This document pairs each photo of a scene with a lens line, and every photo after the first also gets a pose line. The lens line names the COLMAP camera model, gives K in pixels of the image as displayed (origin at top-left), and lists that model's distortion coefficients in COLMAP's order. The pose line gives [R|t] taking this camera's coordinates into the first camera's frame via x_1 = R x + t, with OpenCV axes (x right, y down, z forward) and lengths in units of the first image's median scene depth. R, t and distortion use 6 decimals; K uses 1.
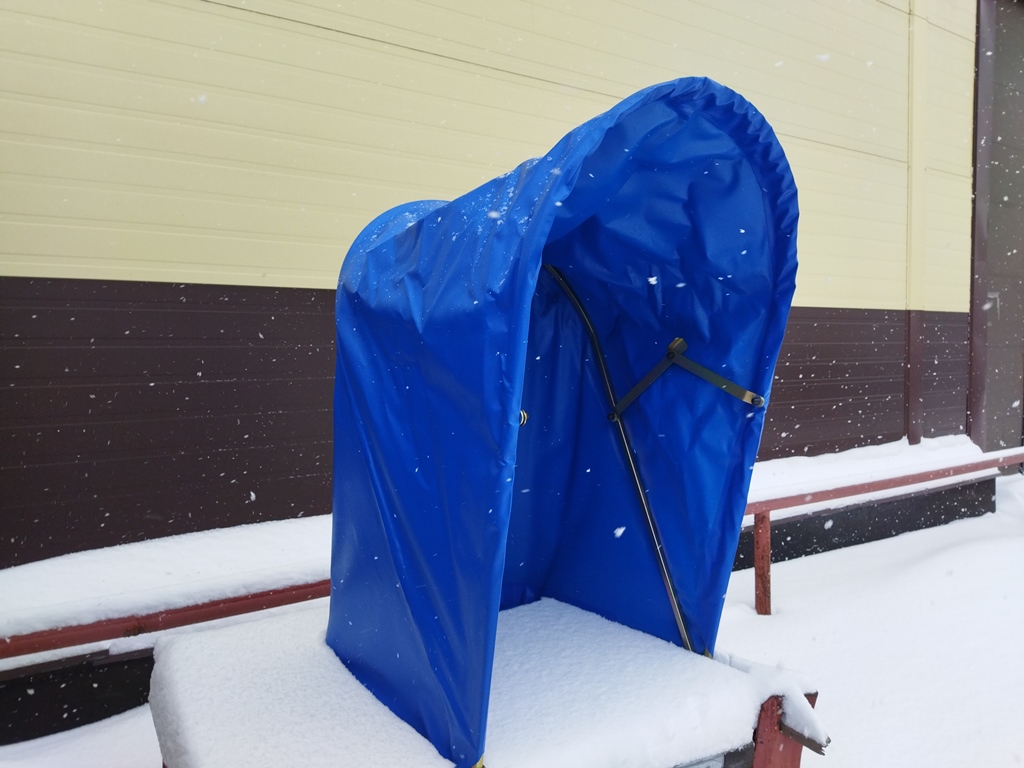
lens RADIAL K [[796.1, 0, 517.6], [0, 796.1, 385.4], [0, 0, 1]] dist [0.027105, -0.034038]
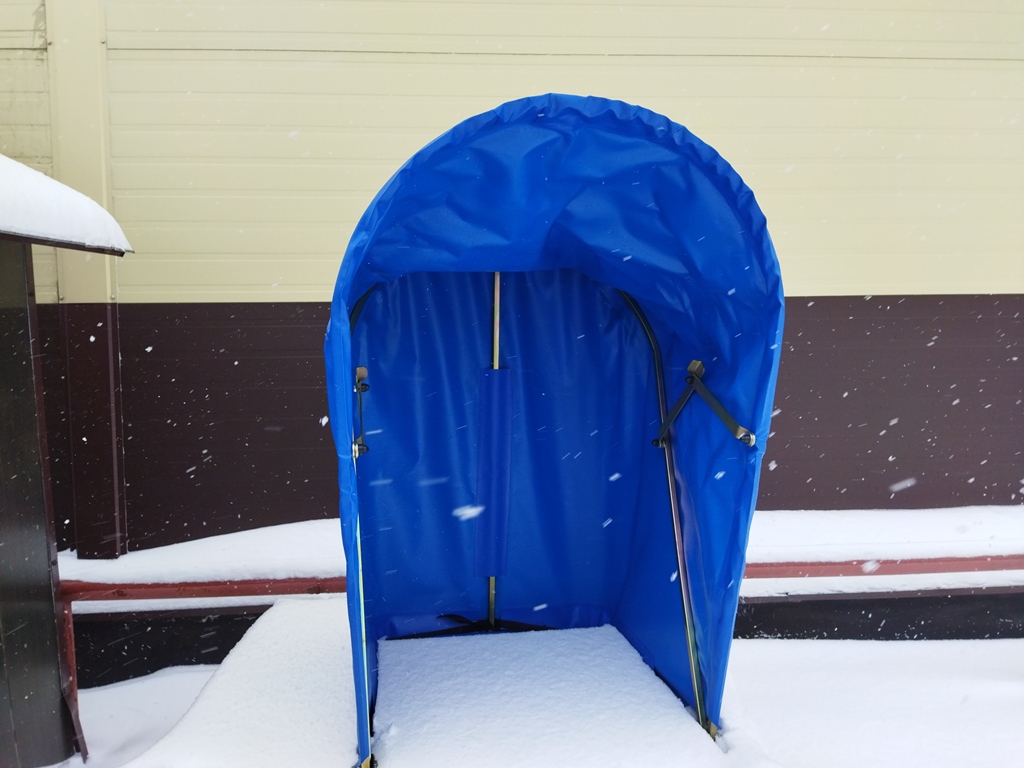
lens RADIAL K [[796.1, 0, 513.7], [0, 796.1, 376.6], [0, 0, 1]] dist [0.027105, -0.034038]
pose [[0.855806, 0.020286, -0.516899, 0.485846], [-0.013633, 0.999768, 0.016666, -0.053242], [0.517117, -0.007216, 0.855884, 0.136025]]
